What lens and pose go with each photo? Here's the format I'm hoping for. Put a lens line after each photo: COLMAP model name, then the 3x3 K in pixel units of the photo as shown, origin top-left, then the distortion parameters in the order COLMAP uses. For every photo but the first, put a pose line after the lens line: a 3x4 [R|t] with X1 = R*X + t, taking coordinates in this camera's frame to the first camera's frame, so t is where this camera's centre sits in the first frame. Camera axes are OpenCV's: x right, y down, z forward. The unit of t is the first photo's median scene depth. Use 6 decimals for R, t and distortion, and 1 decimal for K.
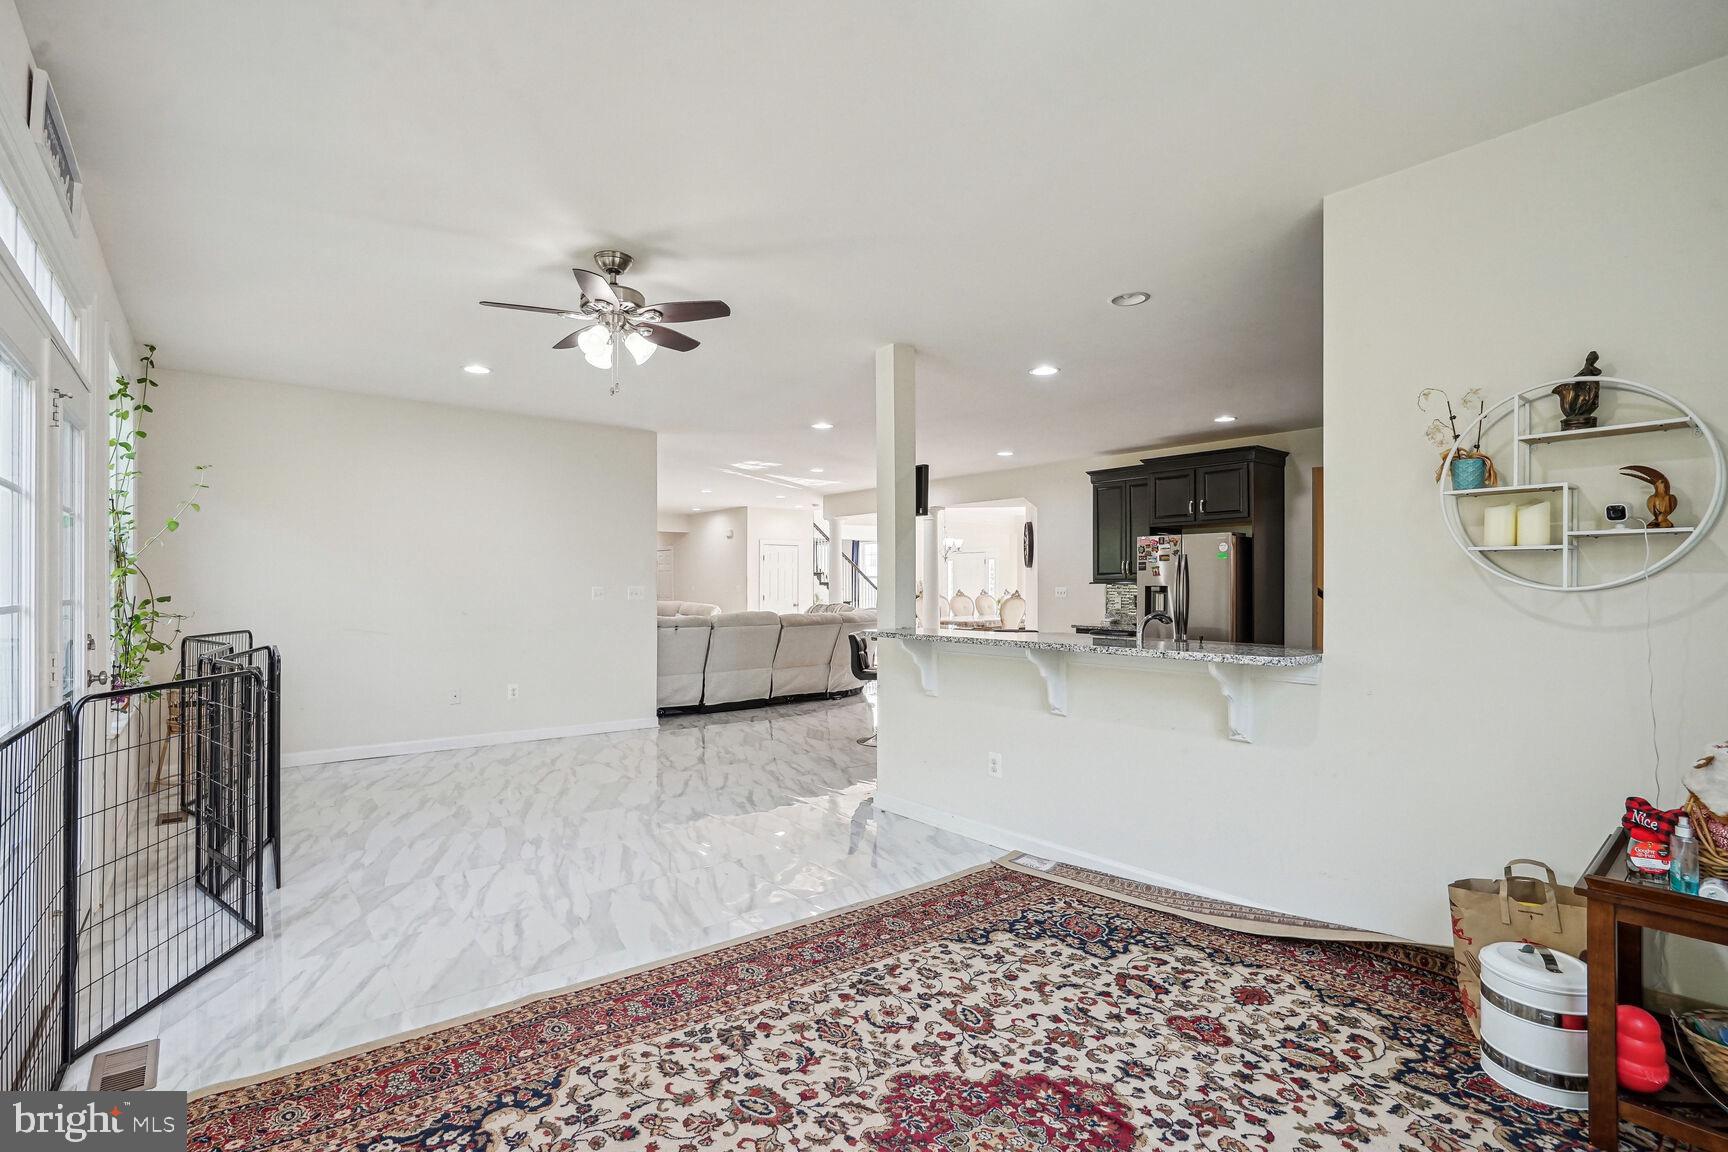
lens RADIAL K [[802.2, 0, 869.0], [0, 802.2, 577.7], [0, 0, 1]] dist [-0.001141, 0.000370]
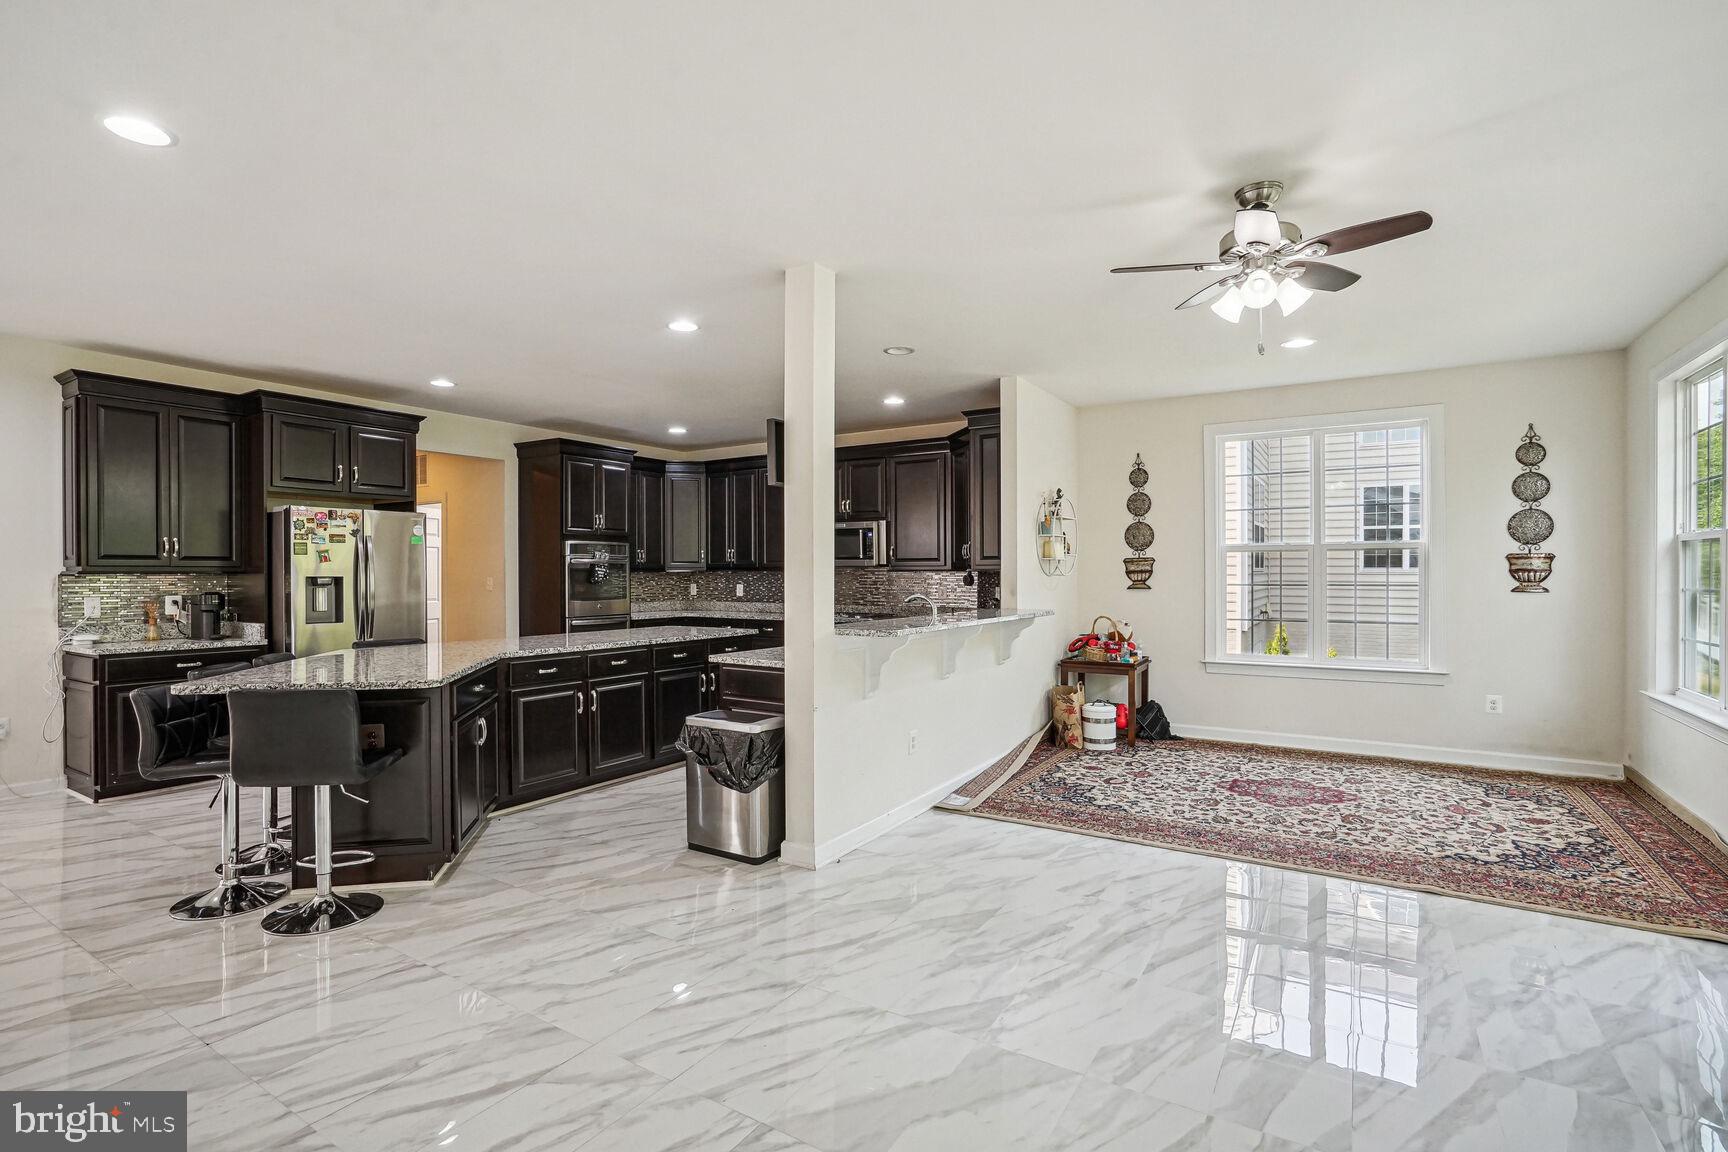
lens RADIAL K [[802.2, 0, 869.0], [0, 802.2, 577.7], [0, 0, 1]] dist [-0.001141, 0.000370]
pose [[-0.321069, 0.006352, 0.947034, -1.358984], [-0.003513, 0.999963, -0.007897, 0.041988], [-0.947049, -0.005862, -0.321035, 2.286216]]
